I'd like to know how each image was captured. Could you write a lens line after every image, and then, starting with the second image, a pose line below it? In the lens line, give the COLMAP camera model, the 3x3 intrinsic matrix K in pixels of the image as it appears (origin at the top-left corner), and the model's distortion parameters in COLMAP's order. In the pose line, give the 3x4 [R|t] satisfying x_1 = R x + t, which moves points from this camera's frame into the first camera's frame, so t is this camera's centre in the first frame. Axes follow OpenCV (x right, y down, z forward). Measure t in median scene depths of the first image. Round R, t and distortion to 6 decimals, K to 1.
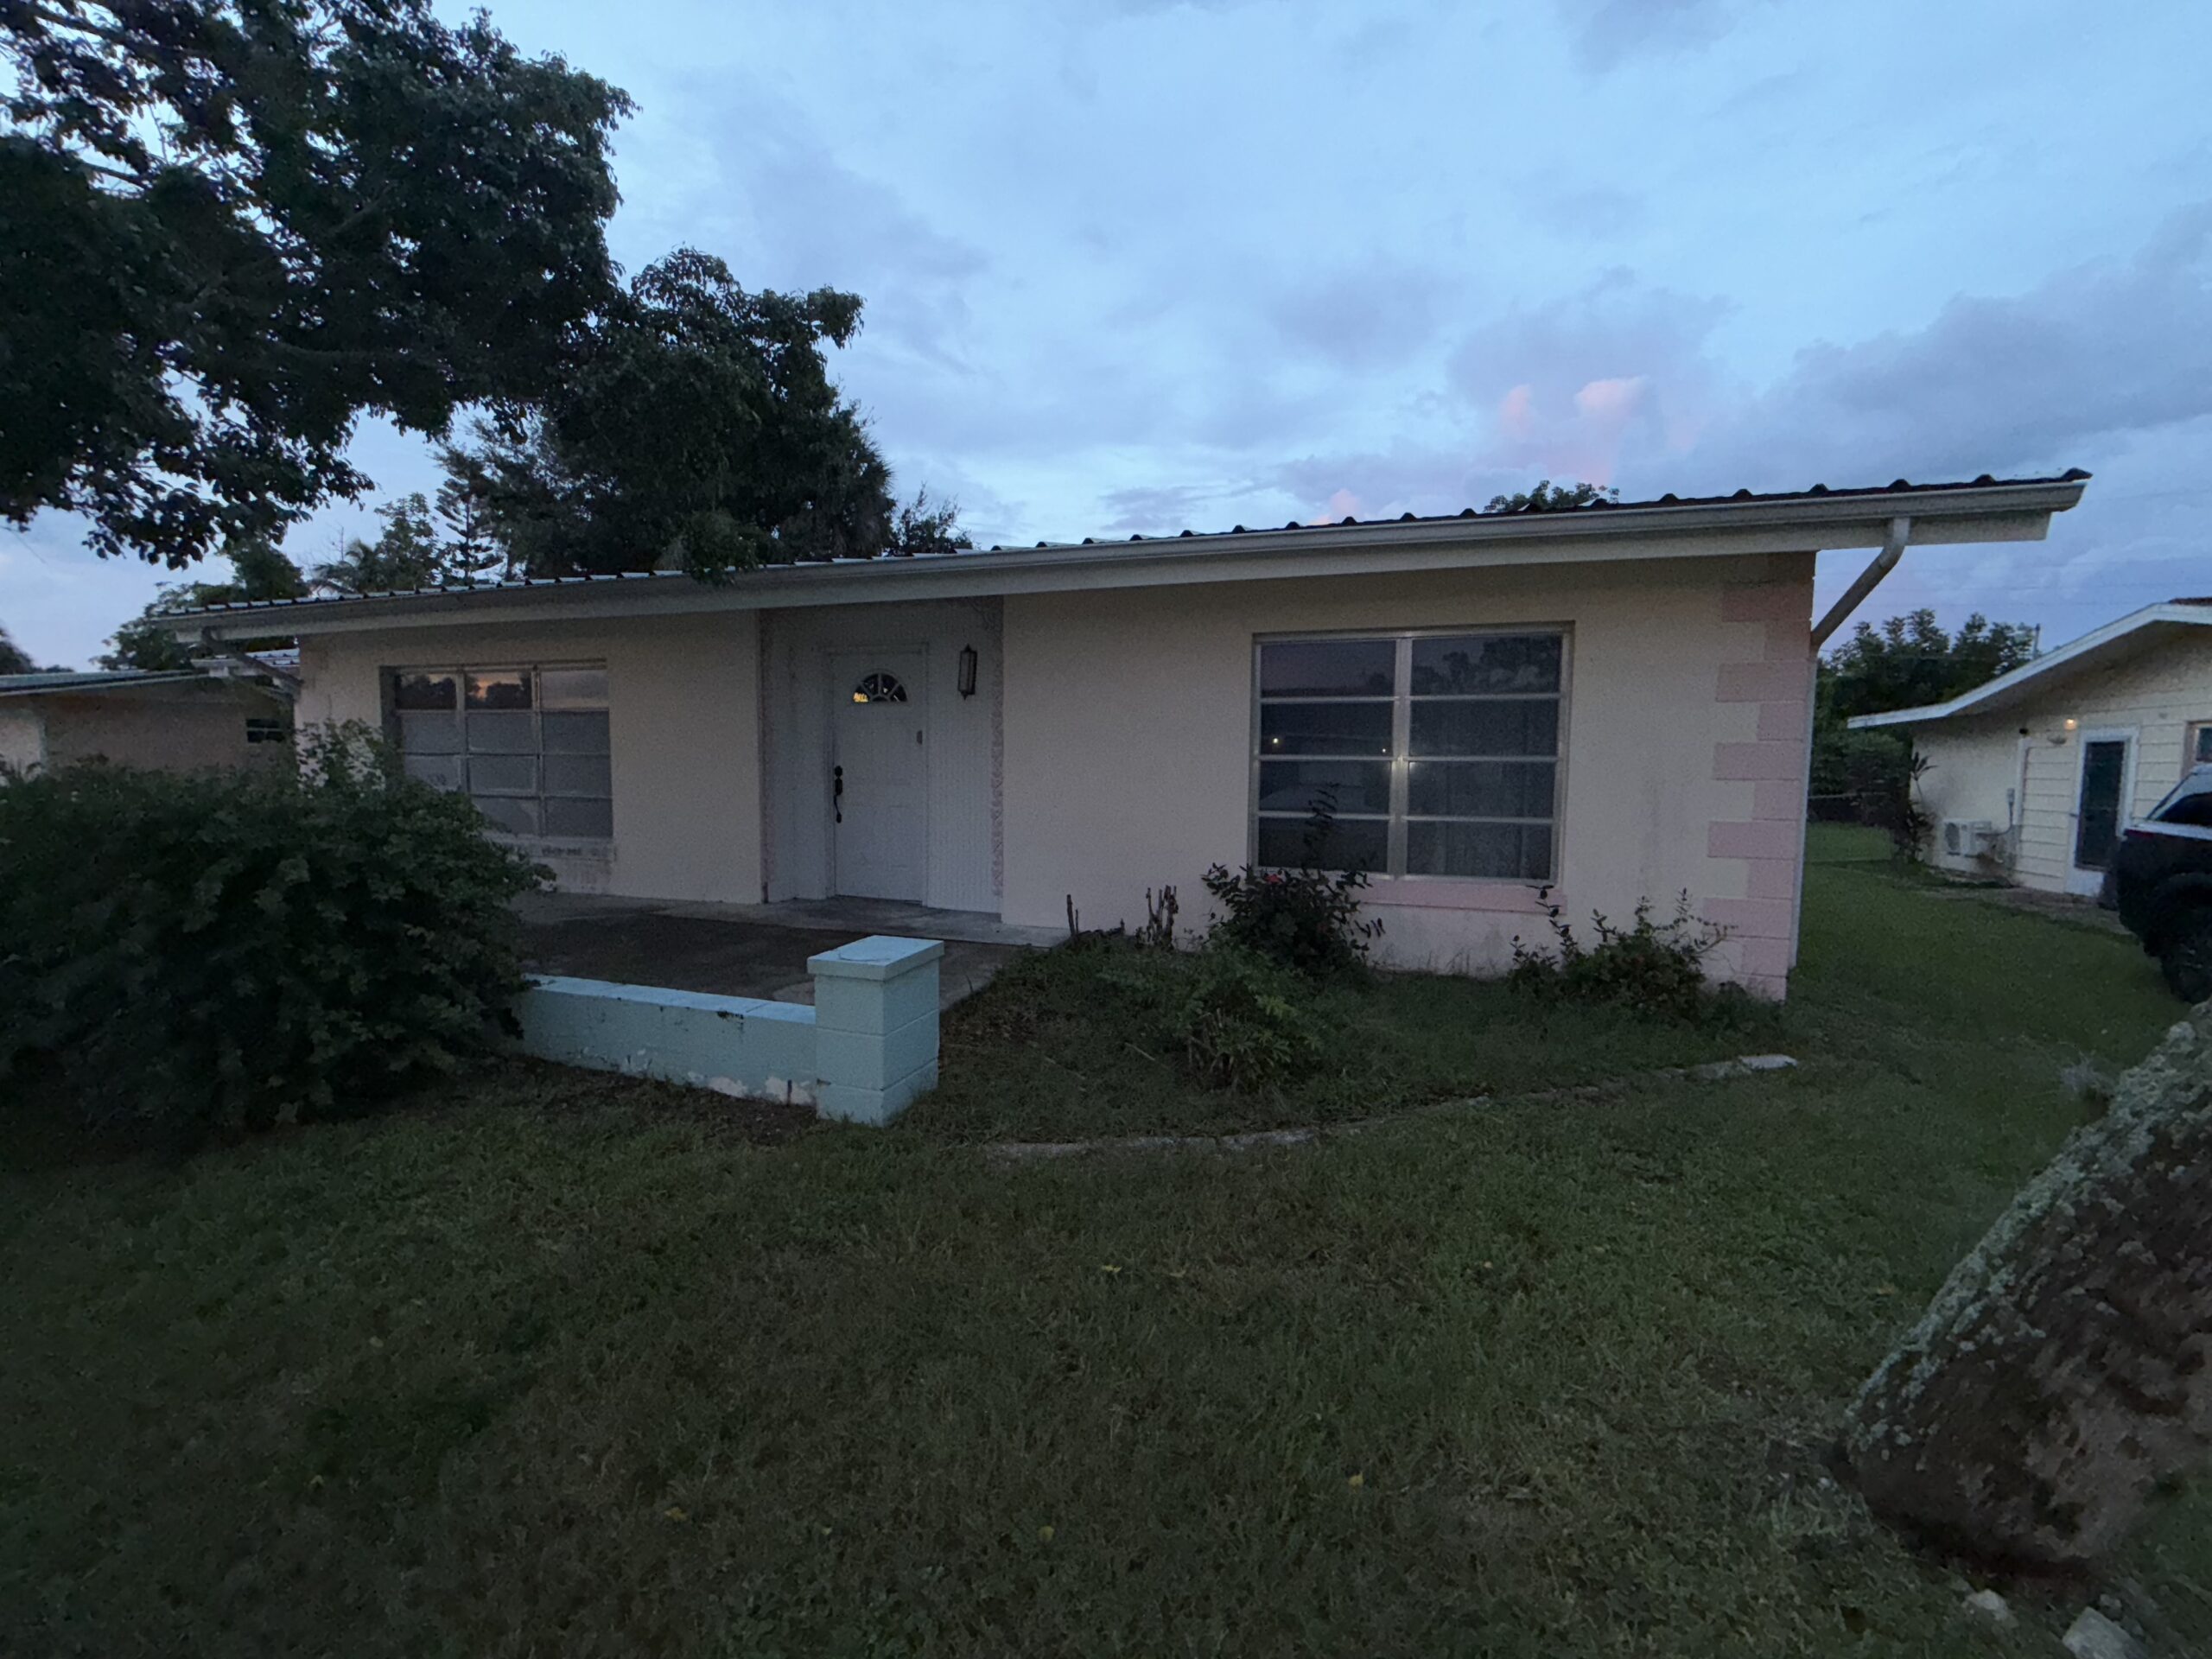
lens RADIAL K [[888.3, 0, 1108.0], [0, 888.3, 833.5], [0, 0, 1]] dist [-0.002755, 0.000666]
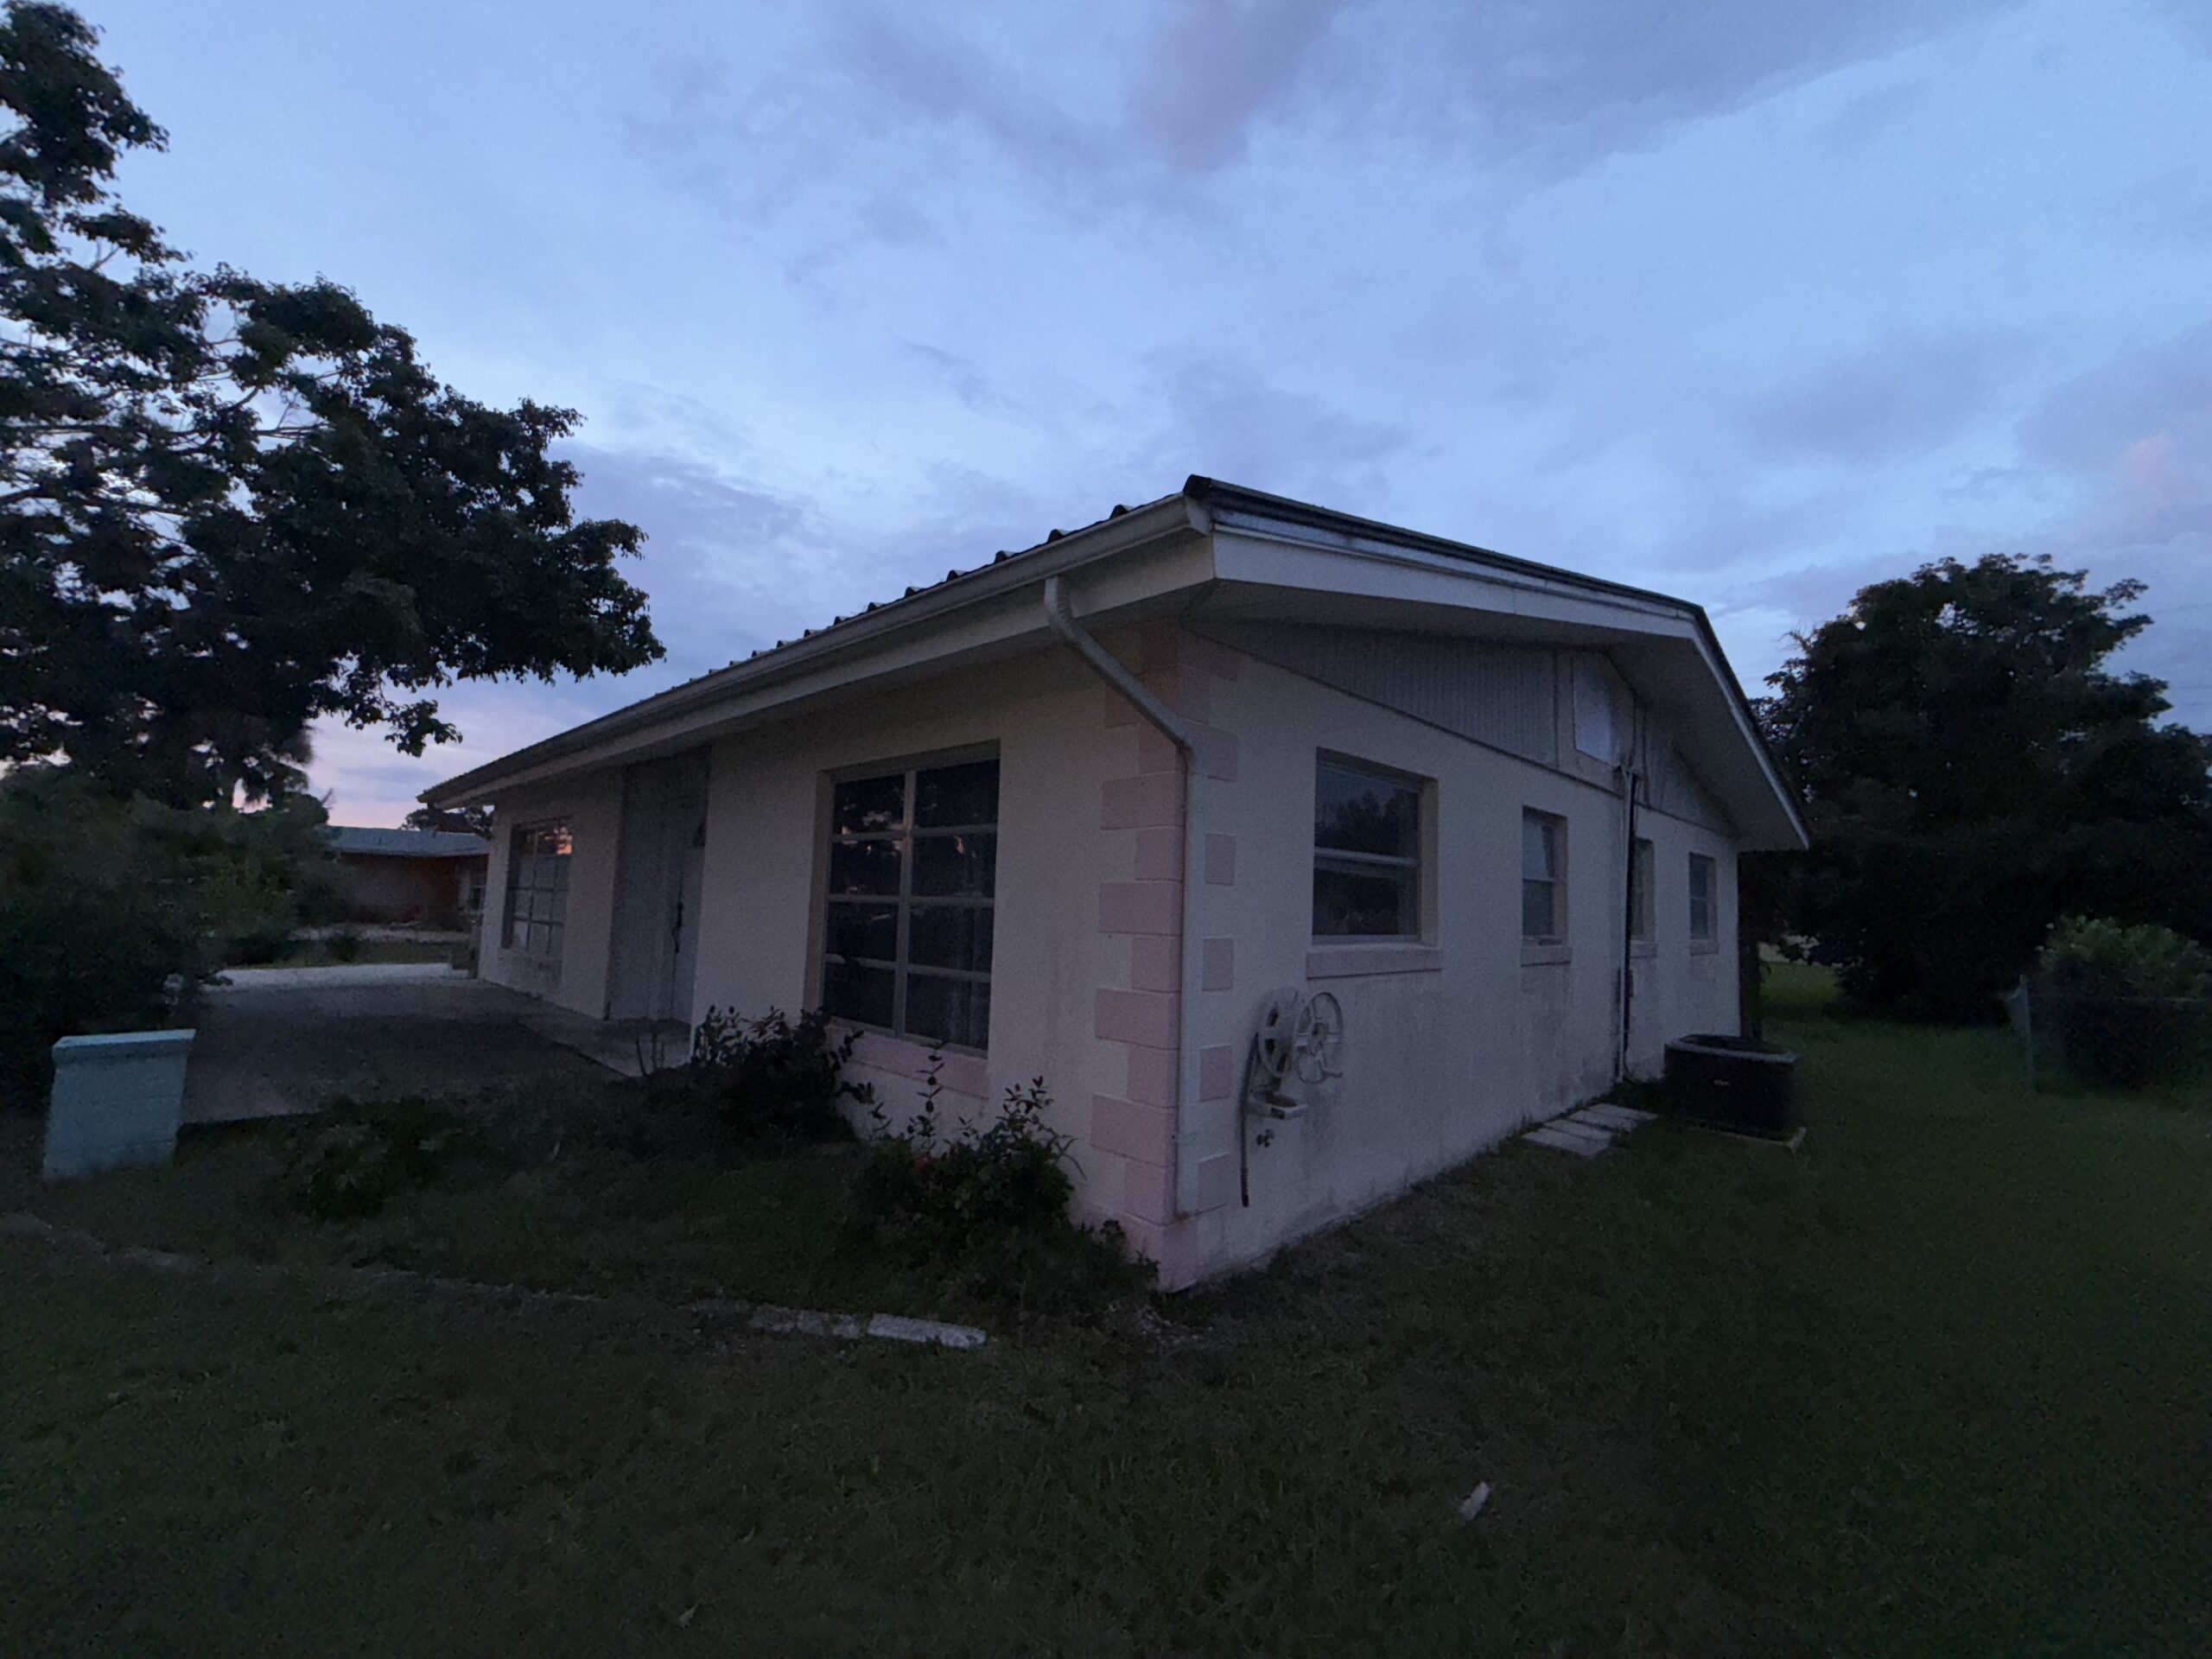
lens RADIAL K [[888.3, 0, 1107.0], [0, 888.3, 825.9], [0, 0, 1]] dist [-0.002755, 0.000666]
pose [[0.899728, -0.020231, -0.435983, 0.897730], [-0.057204, 0.984842, -0.163749, -0.022810], [0.432687, 0.172269, 0.884932, 0.281841]]
